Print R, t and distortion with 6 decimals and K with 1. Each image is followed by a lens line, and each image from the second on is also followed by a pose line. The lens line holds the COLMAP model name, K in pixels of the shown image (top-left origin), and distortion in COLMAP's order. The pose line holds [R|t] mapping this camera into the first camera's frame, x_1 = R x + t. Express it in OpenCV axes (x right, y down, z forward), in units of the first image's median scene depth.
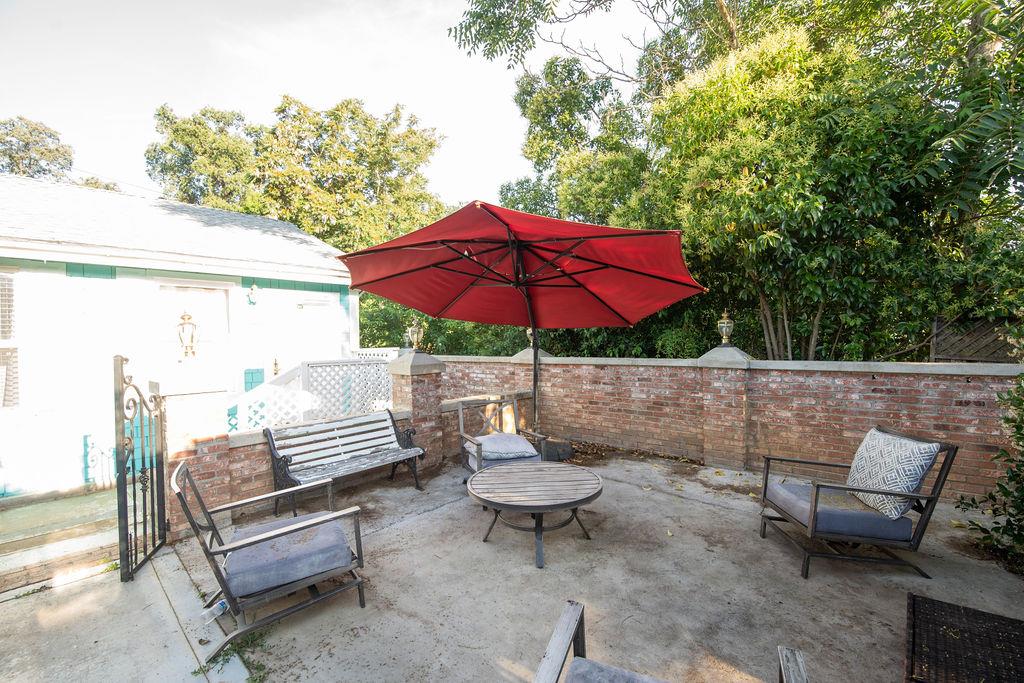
lens RADIAL K [[447.1, 0, 513.6], [0, 447.1, 344.0], [0, 0, 1]] dist [0.001547, -0.010500]
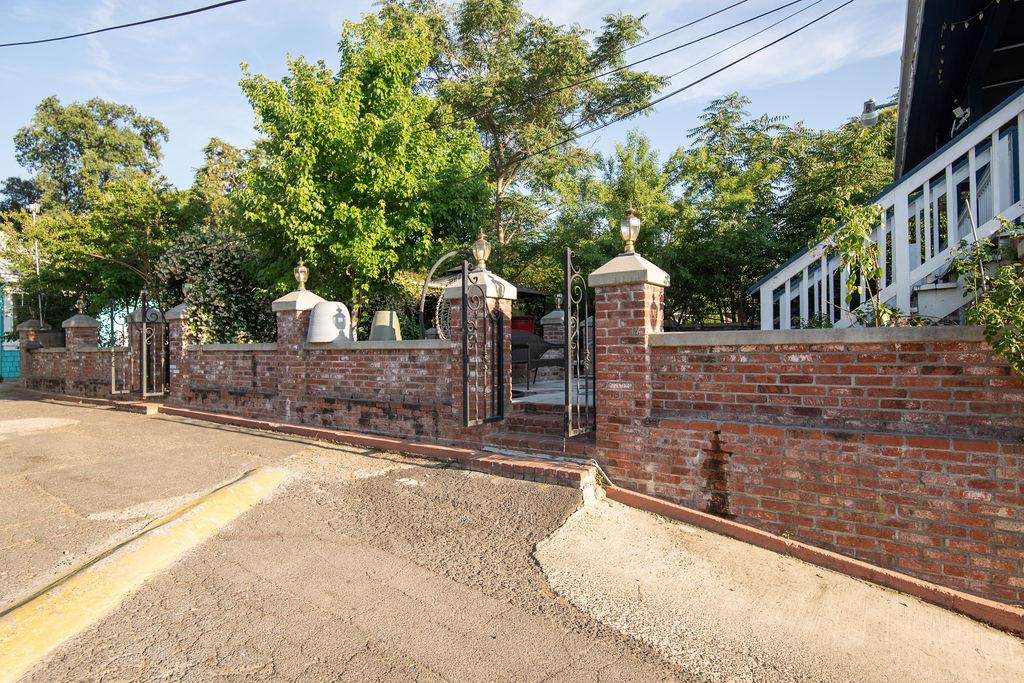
lens RADIAL K [[549.6, 0, 512.0], [0, 549.6, 341.5], [0, 0, 1]] dist [0.003515, 0.001072]
pose [[0.989205, 0.010901, 0.146129, 0.054221], [-0.007924, 0.999749, -0.020939, 0.022391], [-0.146321, 0.019555, 0.989044, -0.342863]]
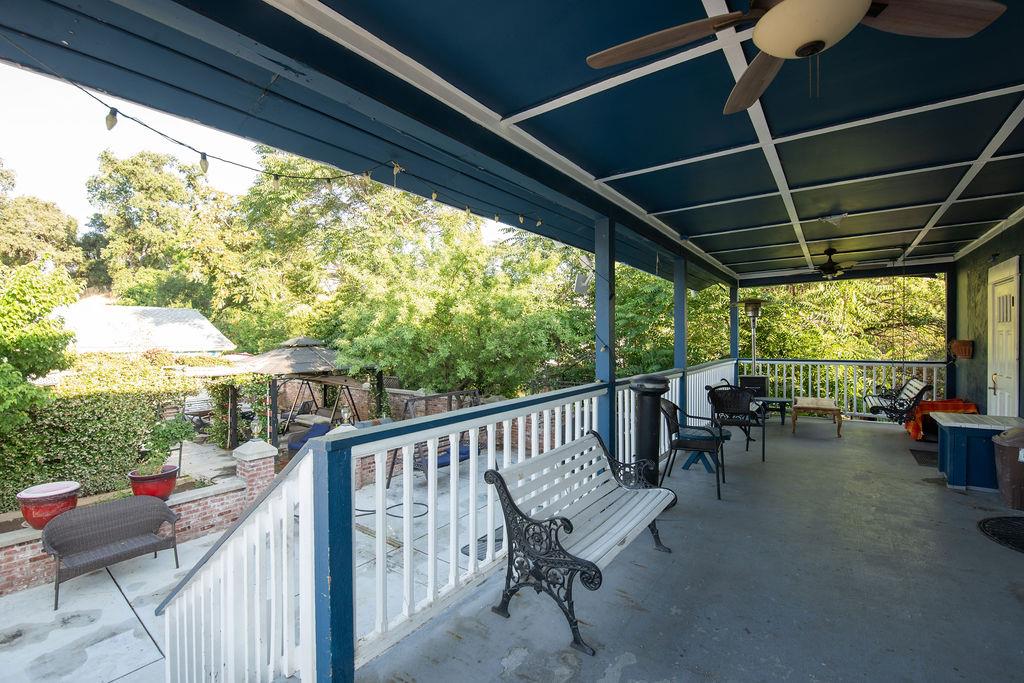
lens RADIAL K [[447.1, 0, 513.6], [0, 447.1, 344.0], [0, 0, 1]] dist [0.001547, -0.010500]
pose [[0.994356, 0.012781, 0.105320, 0.179426], [-0.013082, 0.999912, 0.002173, -0.030878], [-0.105283, -0.003539, 0.994436, -0.294750]]
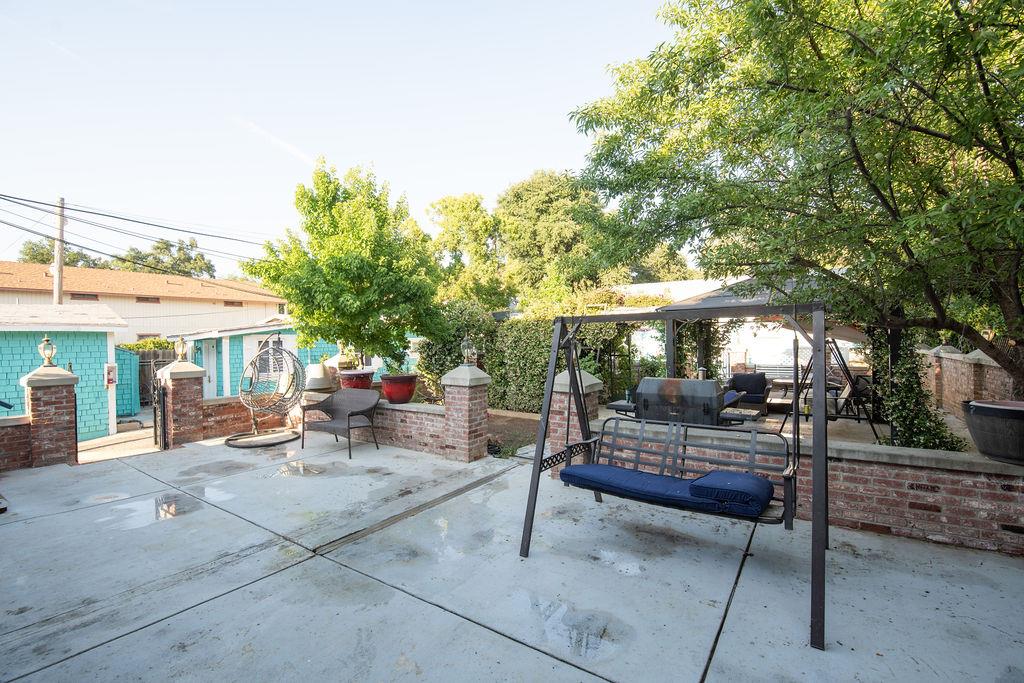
lens RADIAL K [[444.0, 0, 512.0], [0, 444.0, 341.5], [0, 0, 1]] dist [-0.000660, -0.009516]
pose [[0.136163, 0.018280, -0.990518, 0.238733], [0.002986, 0.999818, 0.018862, -0.004401], [0.990682, -0.005526, 0.136083, -0.130475]]
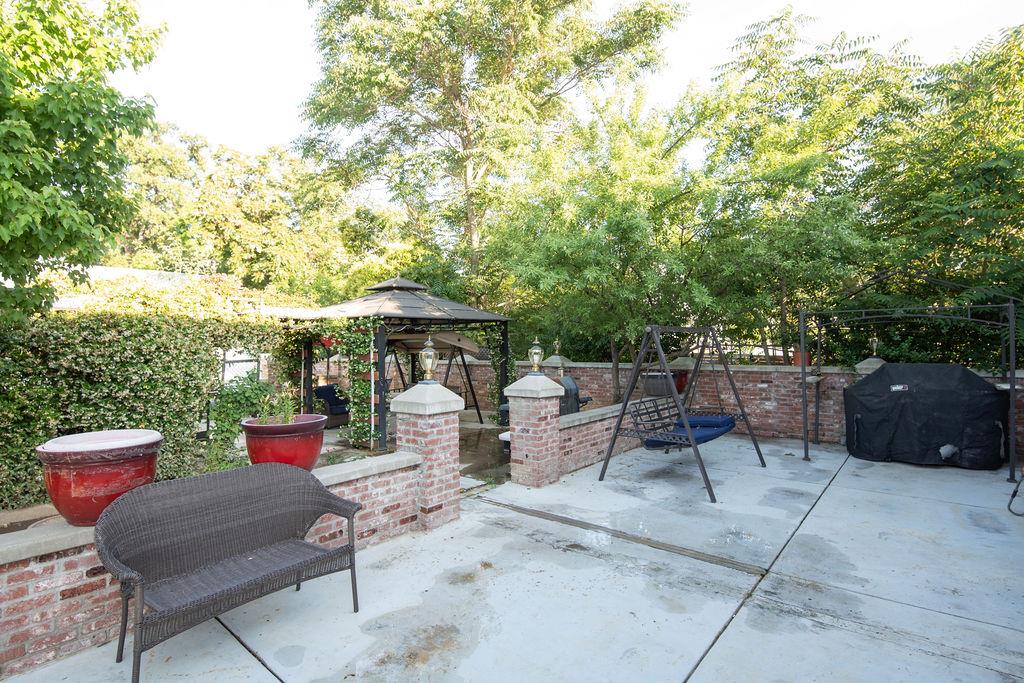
lens RADIAL K [[514.3, 0, 516.6], [0, 514.3, 338.7], [0, 0, 1]] dist [0.013664, -0.015536]
pose [[0.998499, 0.006100, 0.054434, 0.117074], [-0.005060, 0.999802, -0.019231, -0.001918], [-0.054541, 0.018927, 0.998332, -0.232047]]
